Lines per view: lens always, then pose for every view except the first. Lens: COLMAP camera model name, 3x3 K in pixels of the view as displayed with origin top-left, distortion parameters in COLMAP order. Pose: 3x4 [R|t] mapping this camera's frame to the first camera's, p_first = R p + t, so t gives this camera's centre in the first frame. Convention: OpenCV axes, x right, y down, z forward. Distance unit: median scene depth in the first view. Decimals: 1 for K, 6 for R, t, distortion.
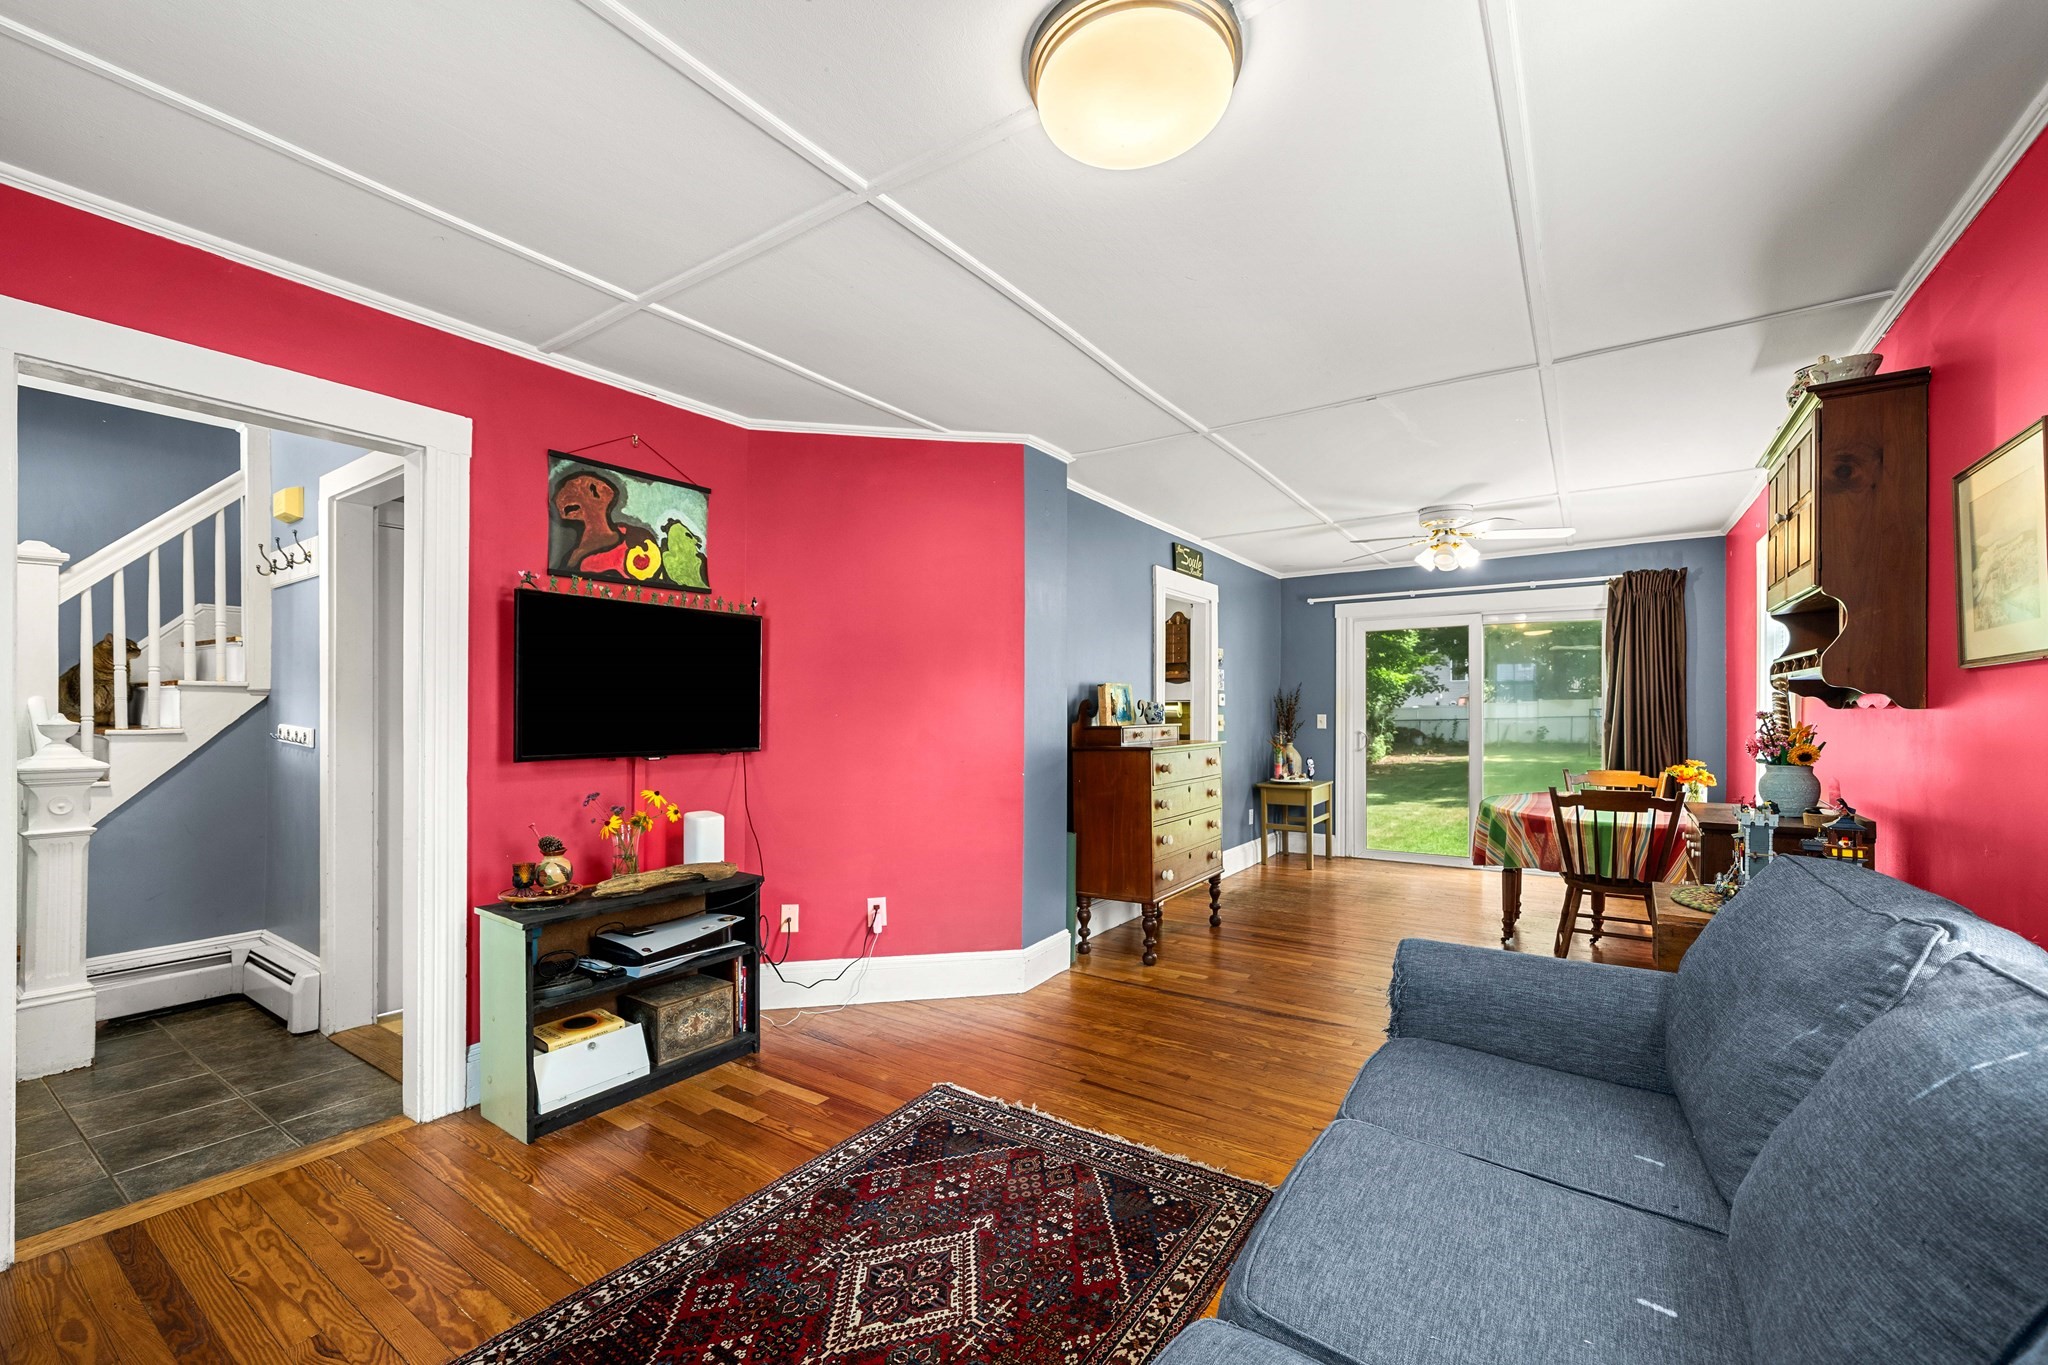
lens RADIAL K [[848.5, 0, 1000.5], [0, 848.5, 727.1], [0, 0, 1]] dist [-0.004009, -0.000099]
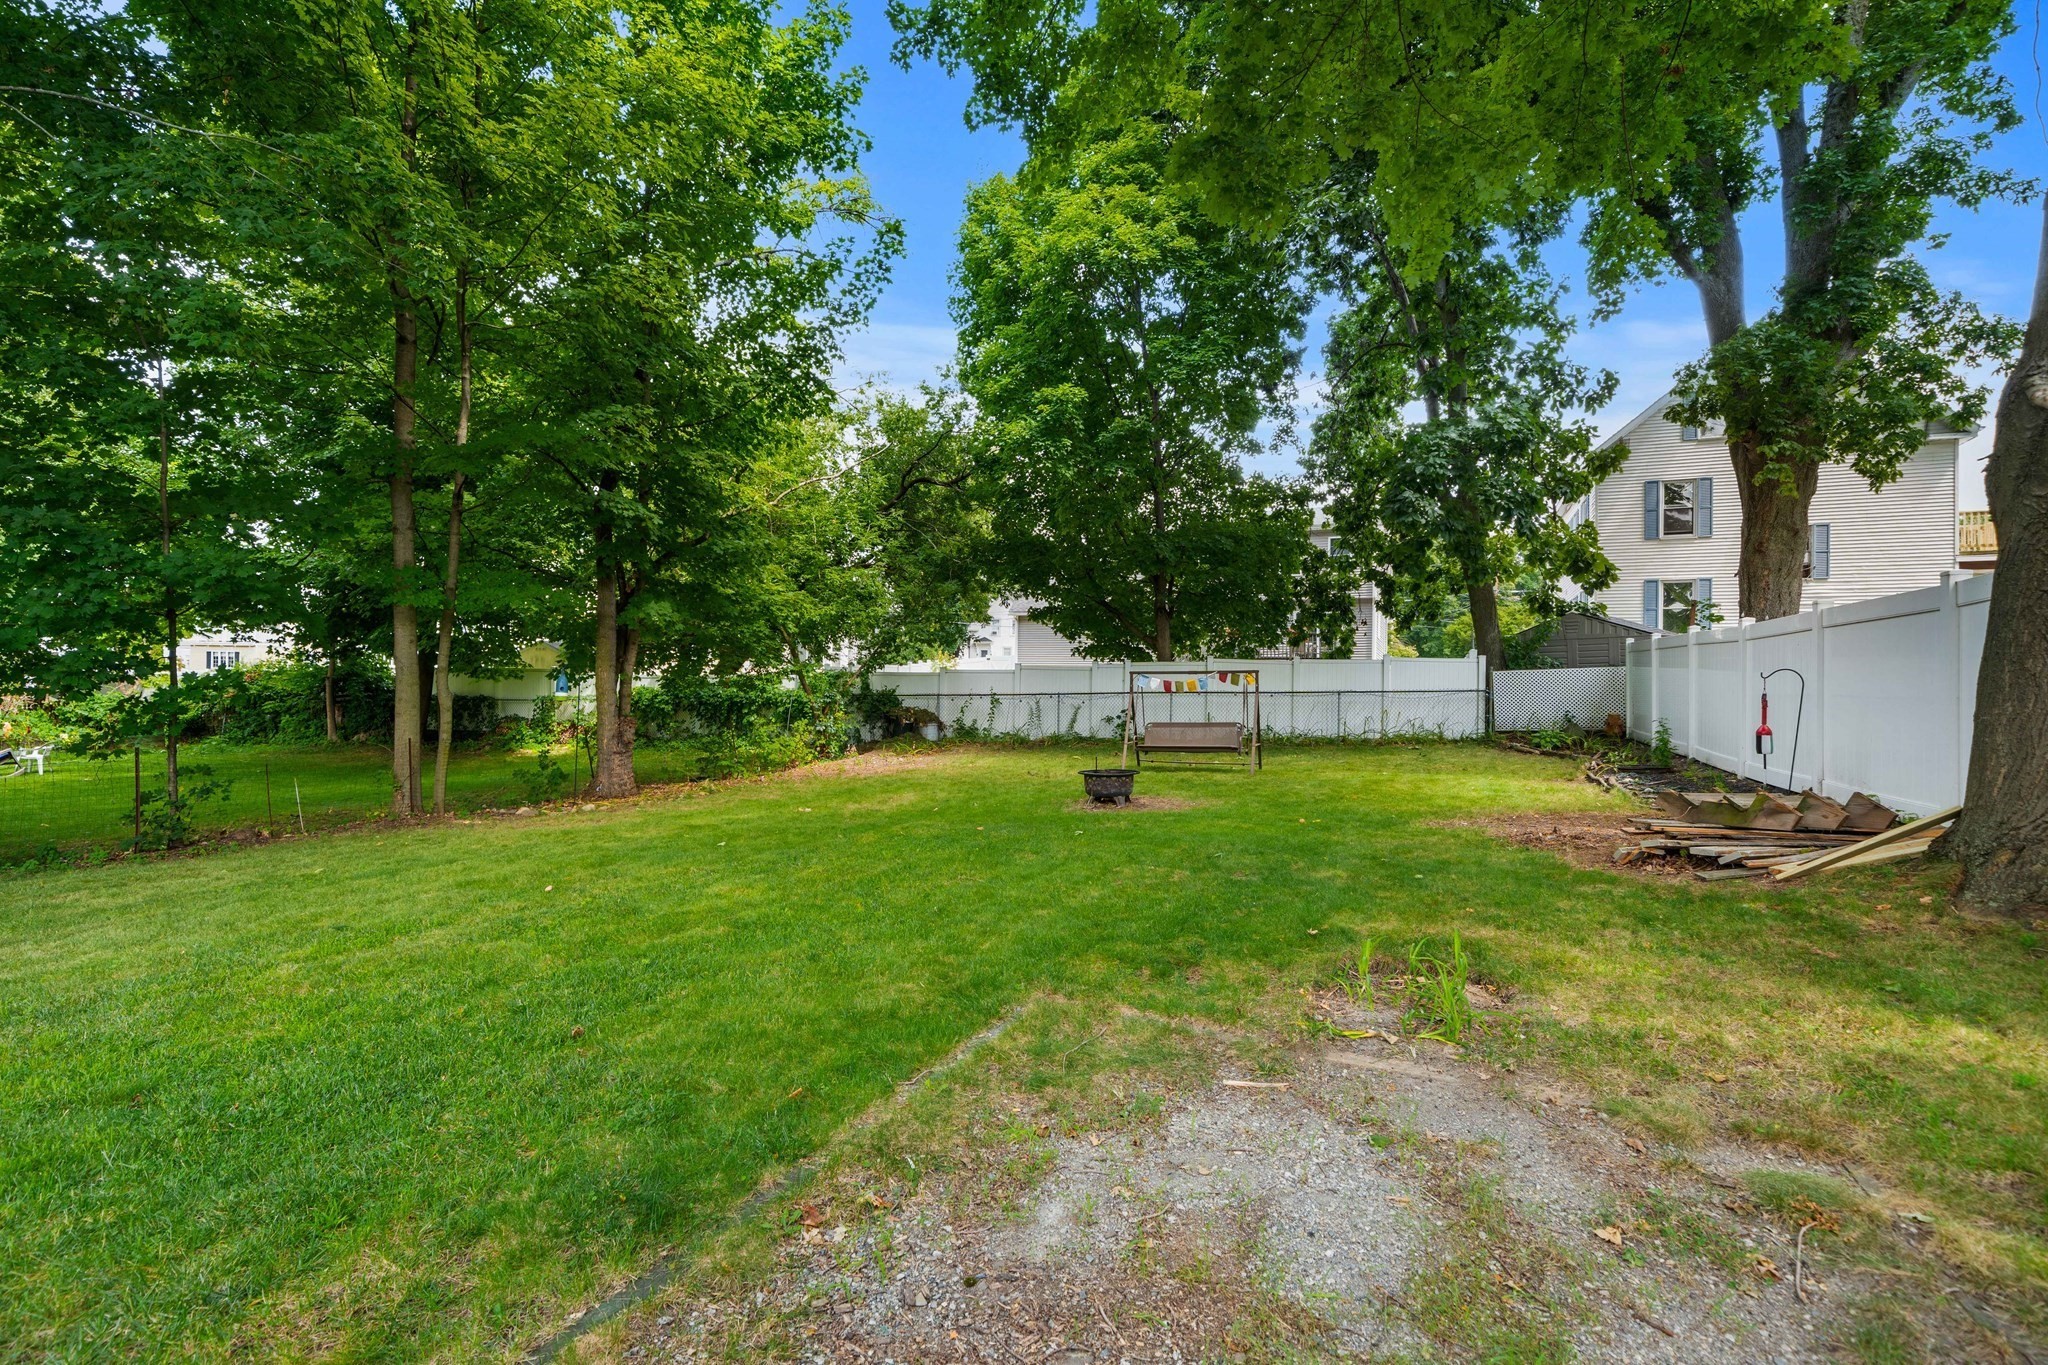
lens RADIAL K [[899.1, 0, 1024.1], [0, 899.1, 690.9], [0, 0, 1]] dist [0.003583, -0.000111]
pose [[0.980385, 0.019889, 0.196084, 2.144387], [-0.016168, 0.999658, -0.020557, 0.001601], [-0.196426, 0.016984, 0.980372, 2.049824]]
